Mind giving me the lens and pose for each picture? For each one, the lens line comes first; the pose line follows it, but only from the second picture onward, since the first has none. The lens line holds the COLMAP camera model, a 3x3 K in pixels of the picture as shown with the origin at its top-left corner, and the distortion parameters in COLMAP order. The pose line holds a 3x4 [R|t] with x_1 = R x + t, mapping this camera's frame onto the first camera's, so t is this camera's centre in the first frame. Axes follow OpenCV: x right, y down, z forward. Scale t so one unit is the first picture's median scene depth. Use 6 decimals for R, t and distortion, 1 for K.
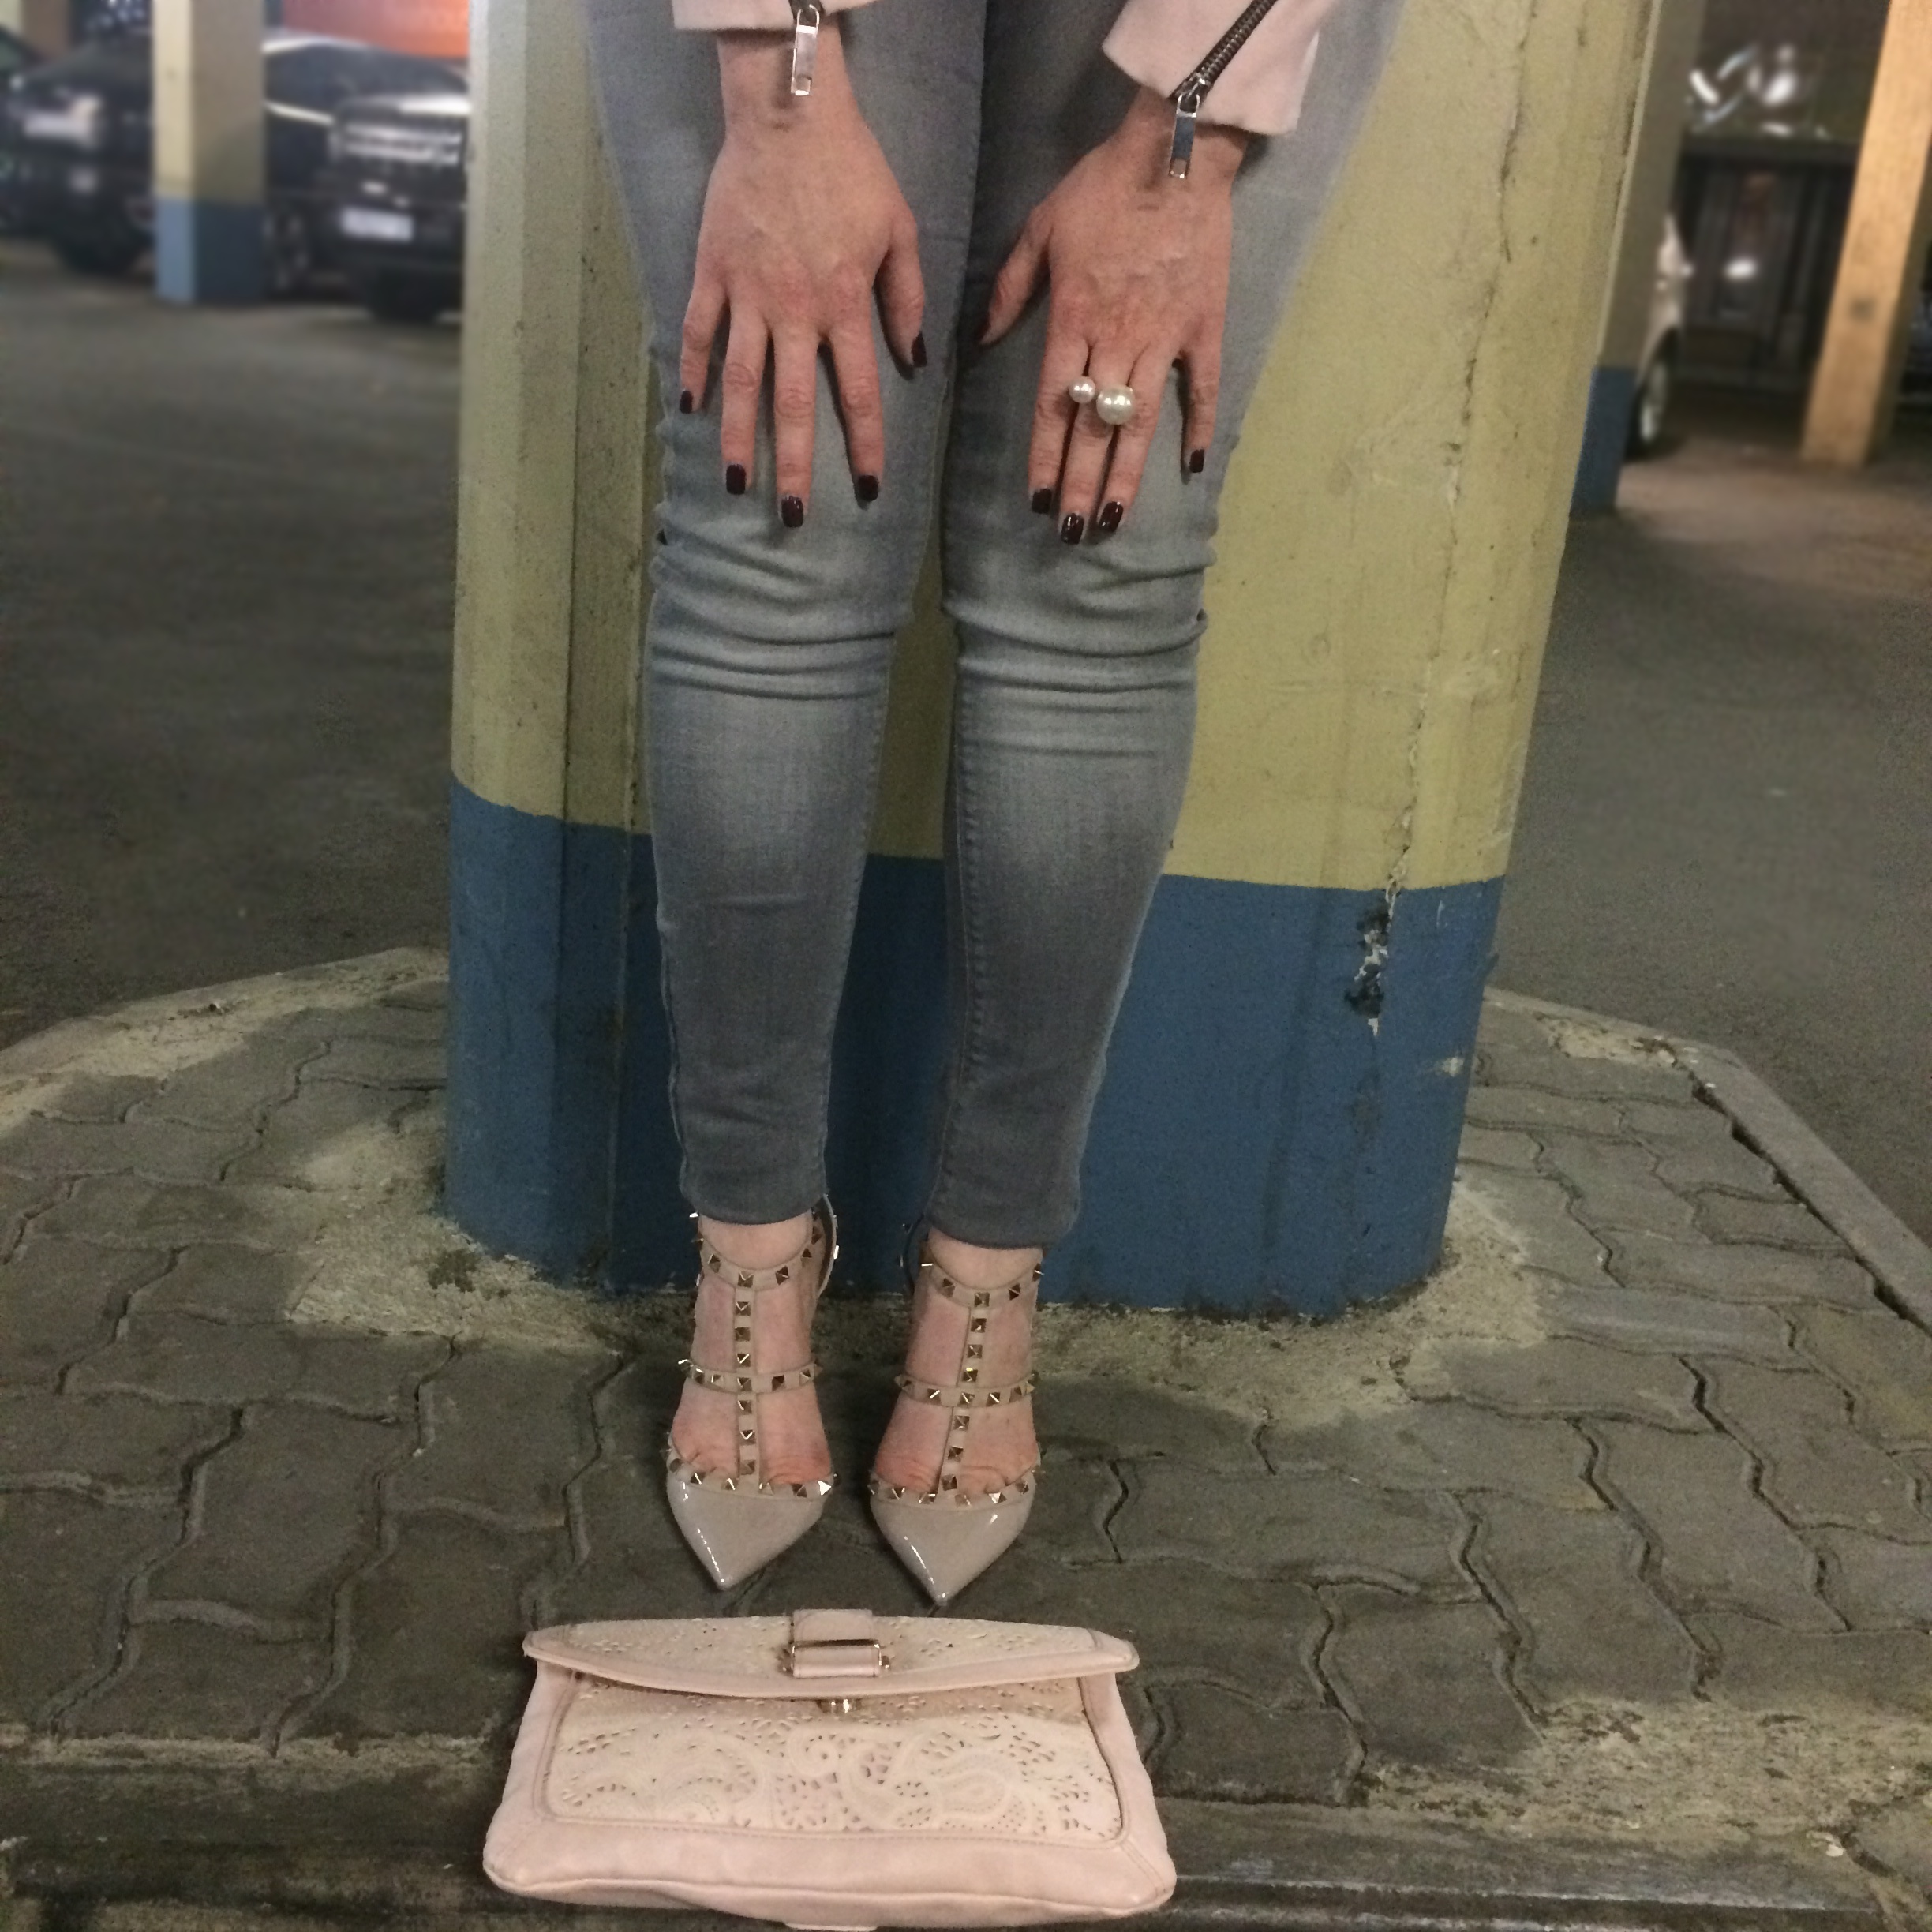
lens RADIAL K [[2177.1, 0, 966.0], [0, 2177.1, 966.0], [0, 0, 1]] dist [0.091941, -0.118111]
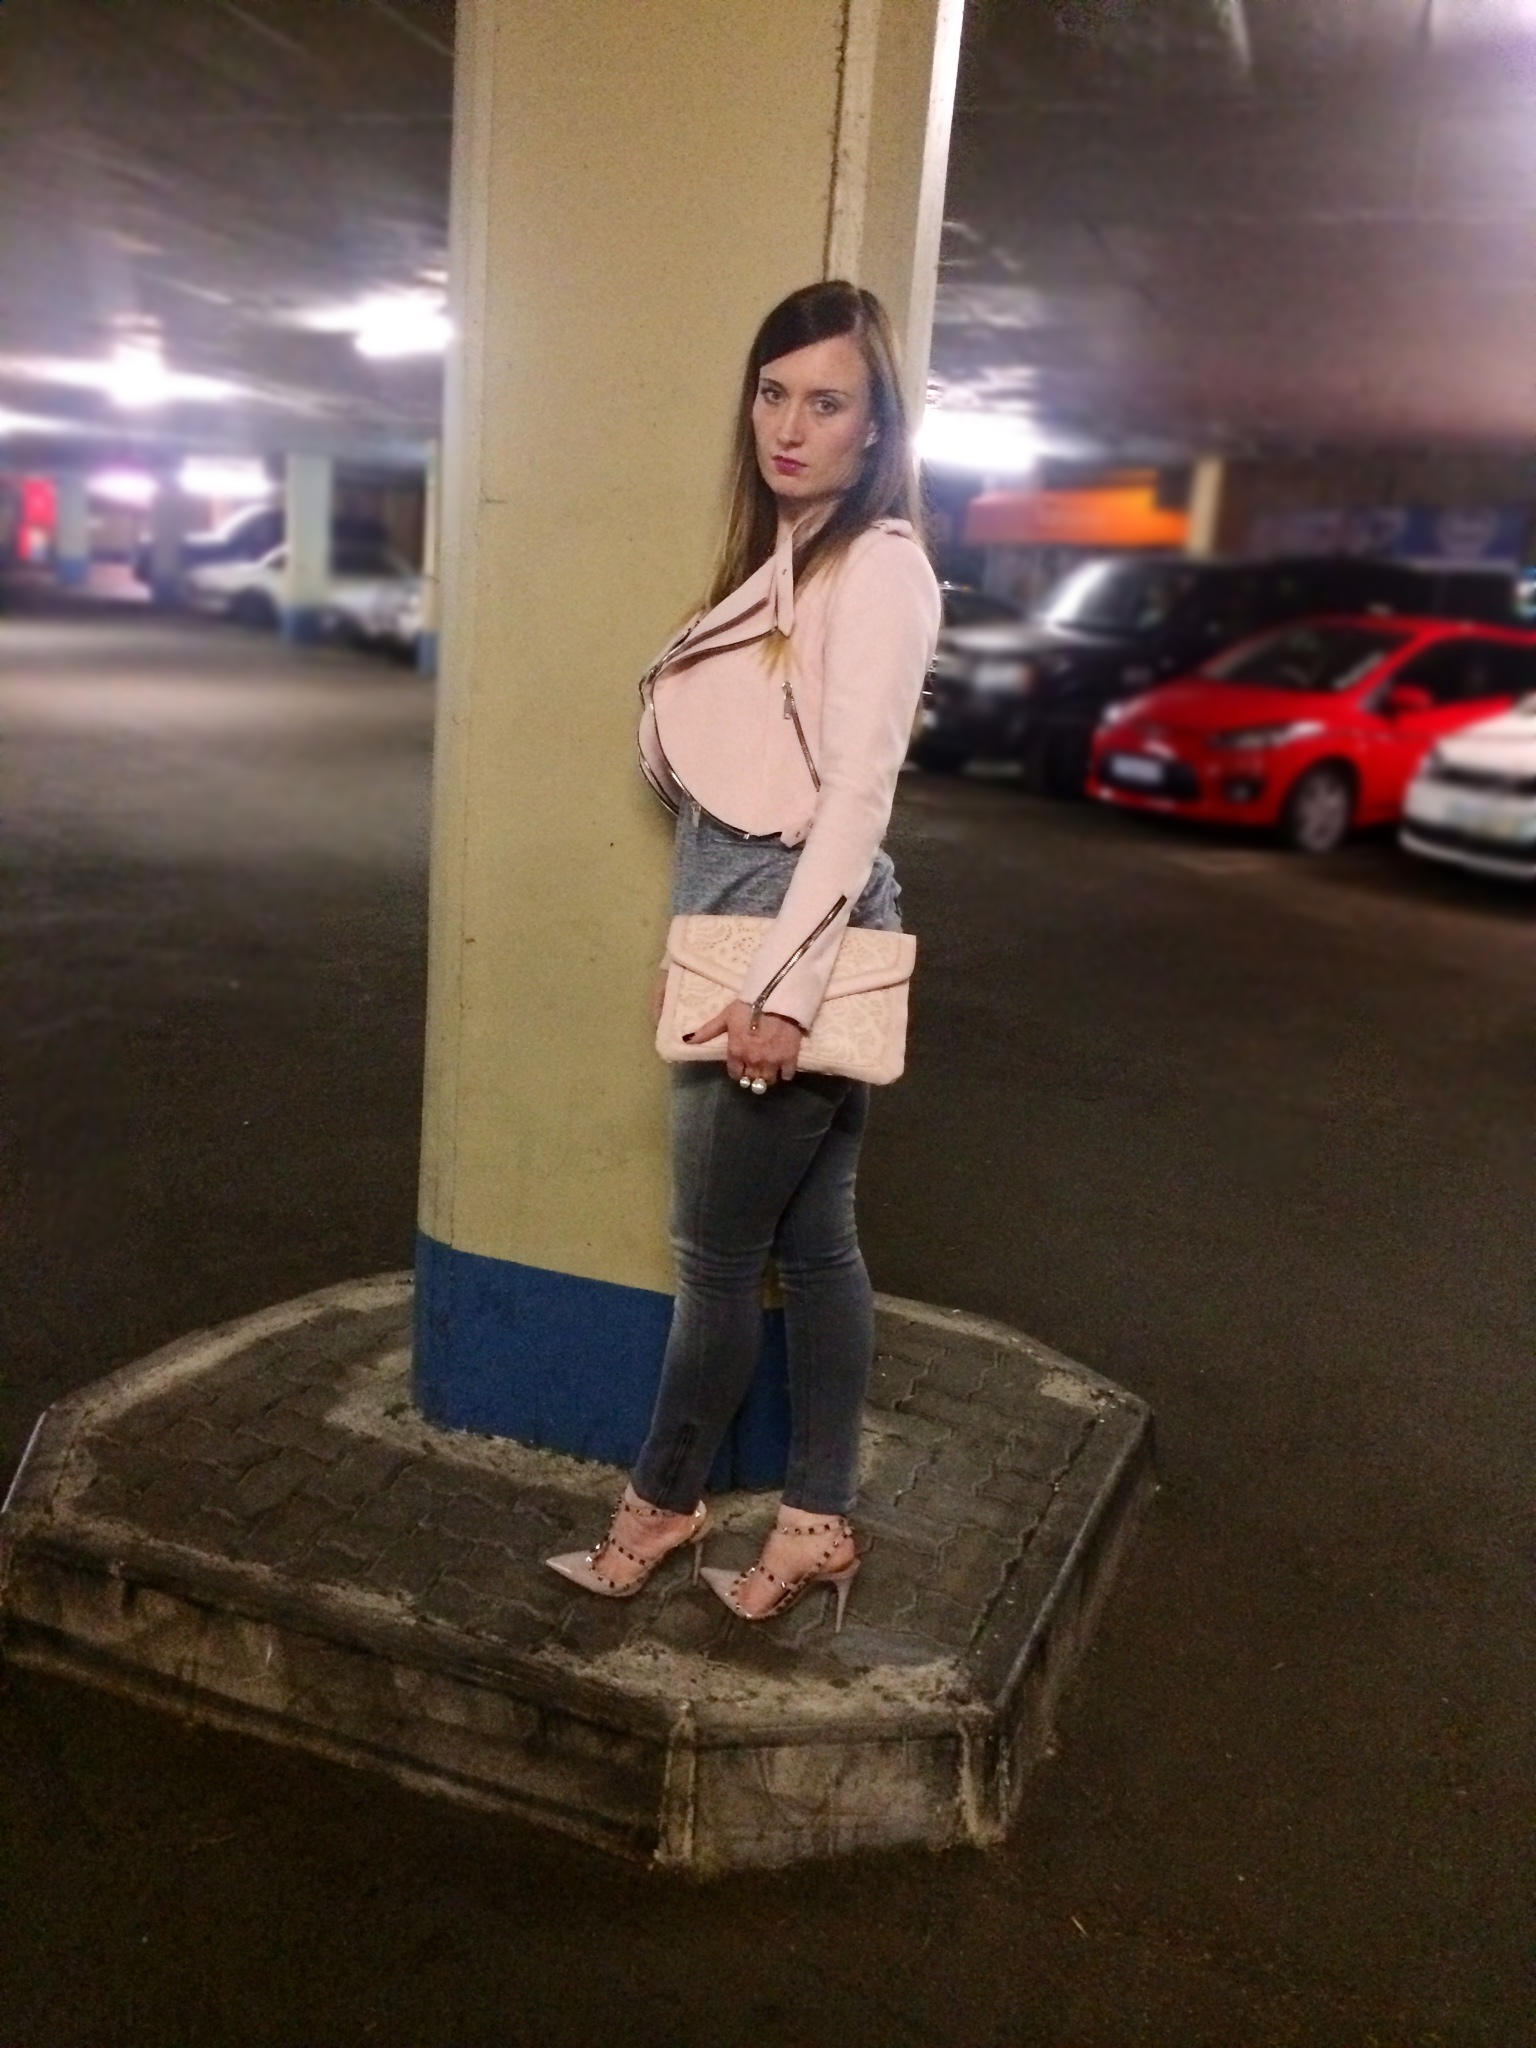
lens RADIAL K [[1716.0, 0, 768.0], [0, 1716.0, 1024.0], [0, 0, 1]] dist [0.097896, -0.105584]
pose [[0.917470, 0.068510, -0.391860, 0.931038], [-0.108645, 0.990762, -0.081156, -0.190734], [0.382680, 0.117032, 0.916438, -0.724719]]
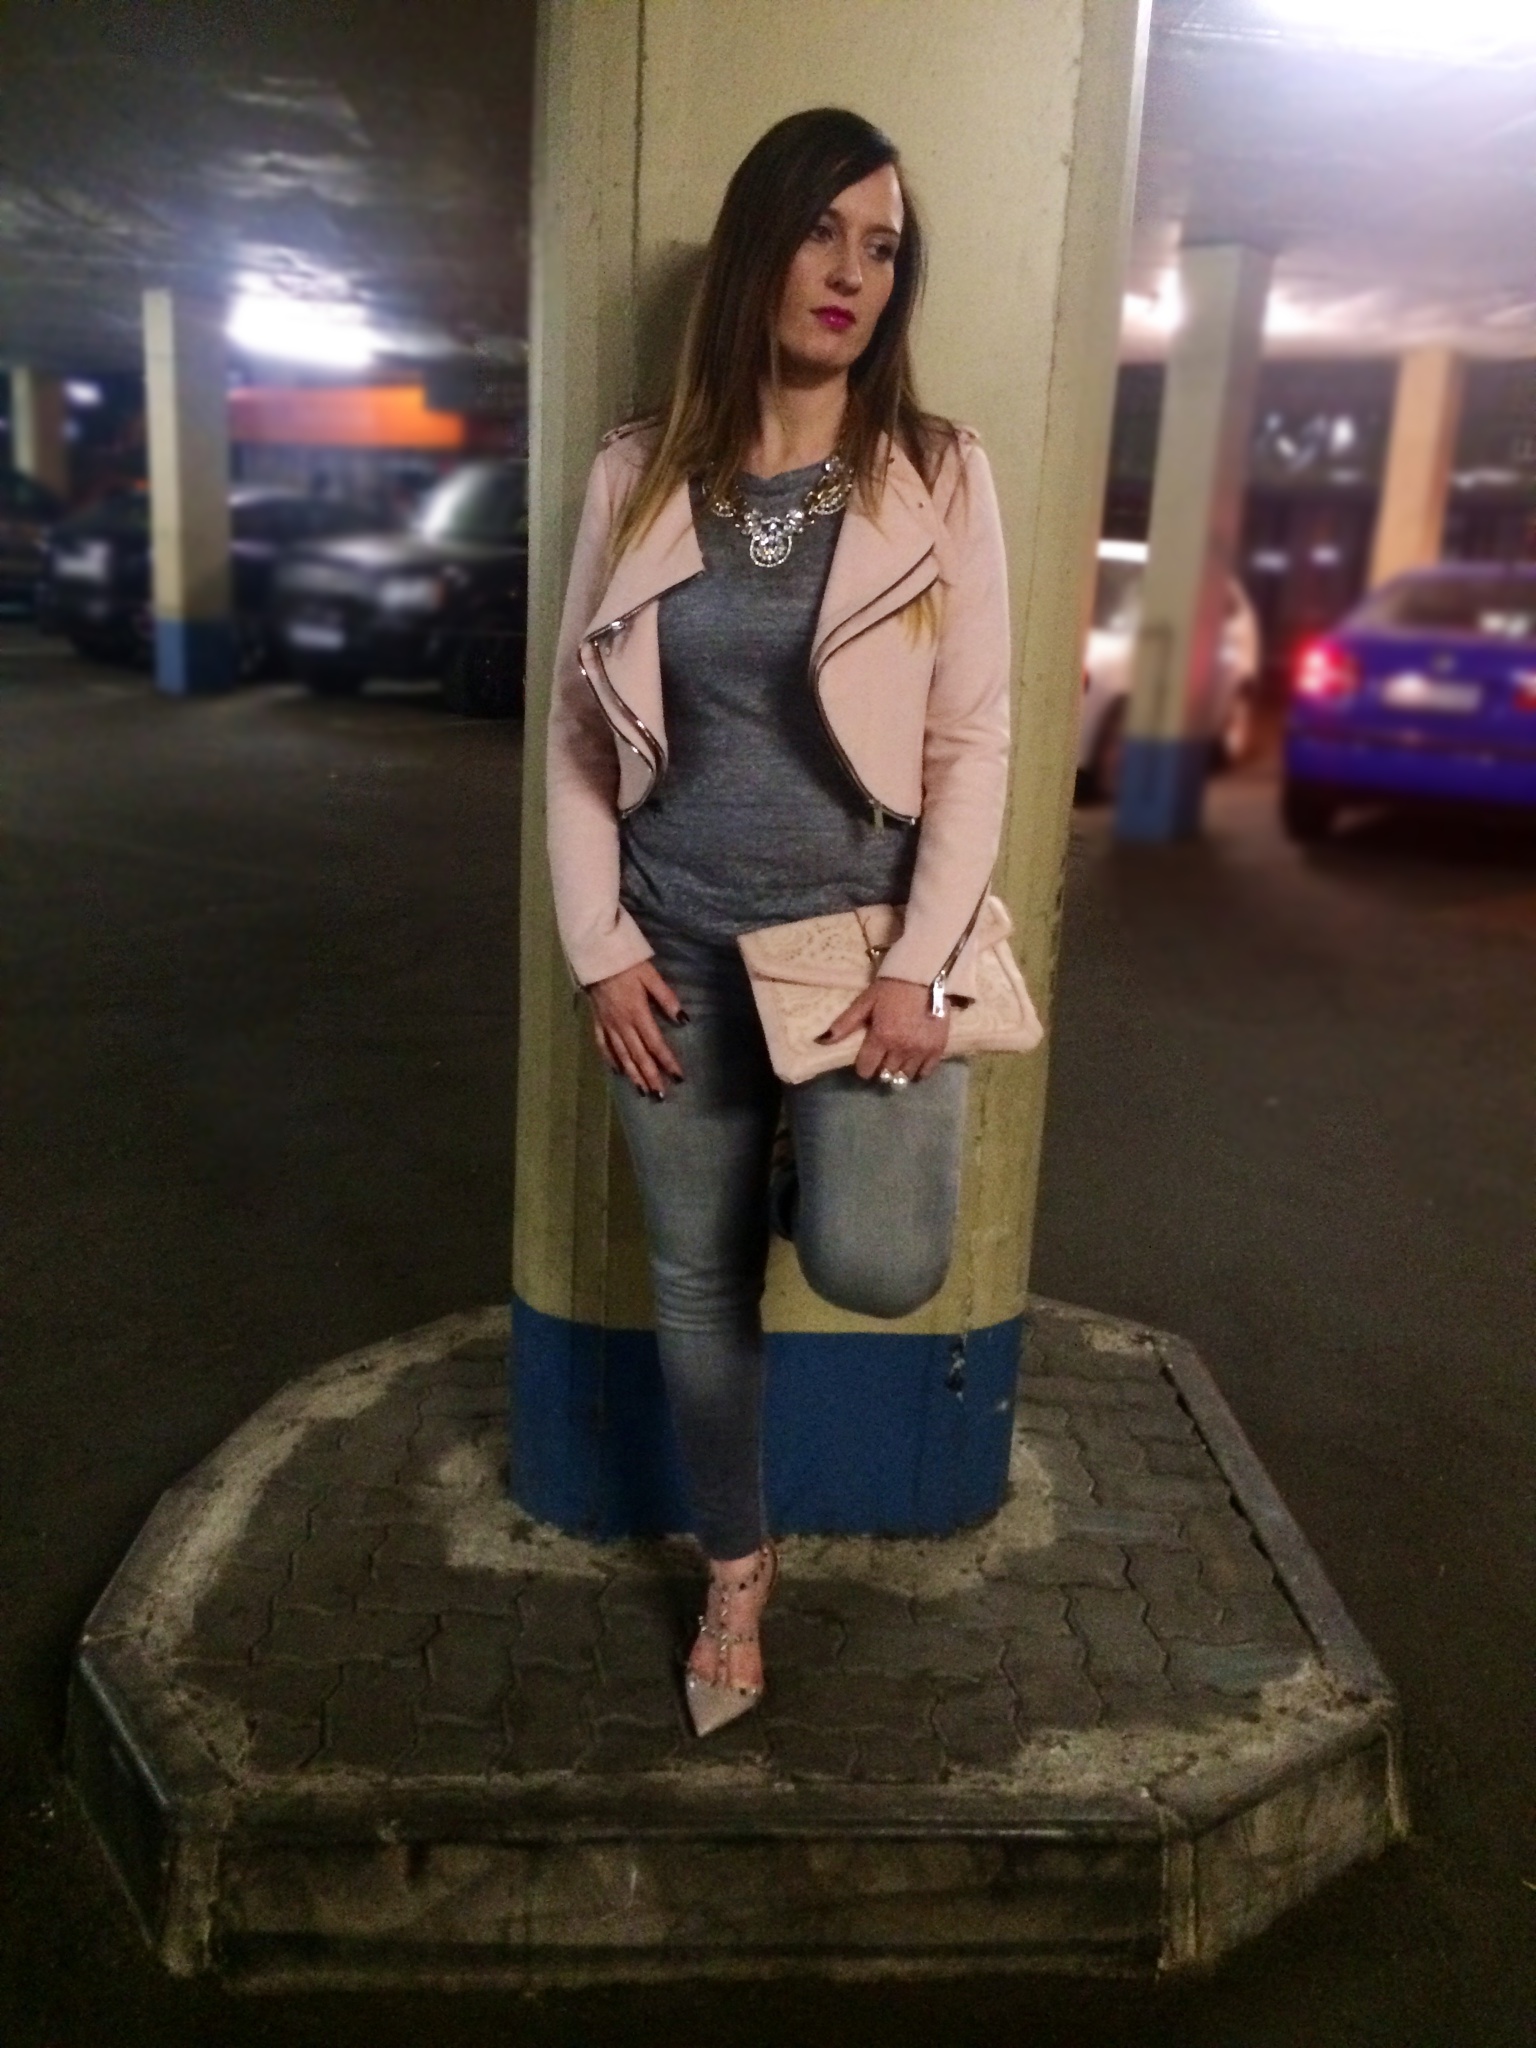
lens RADIAL K [[1716.0, 0, 768.0], [0, 1716.0, 1024.0], [0, 0, 1]] dist [0.097896, -0.105584]
pose [[0.999240, -0.038520, 0.005914, 0.007444], [0.038740, 0.998310, -0.043313, -0.268082], [-0.004236, 0.043509, 0.999044, -0.674183]]
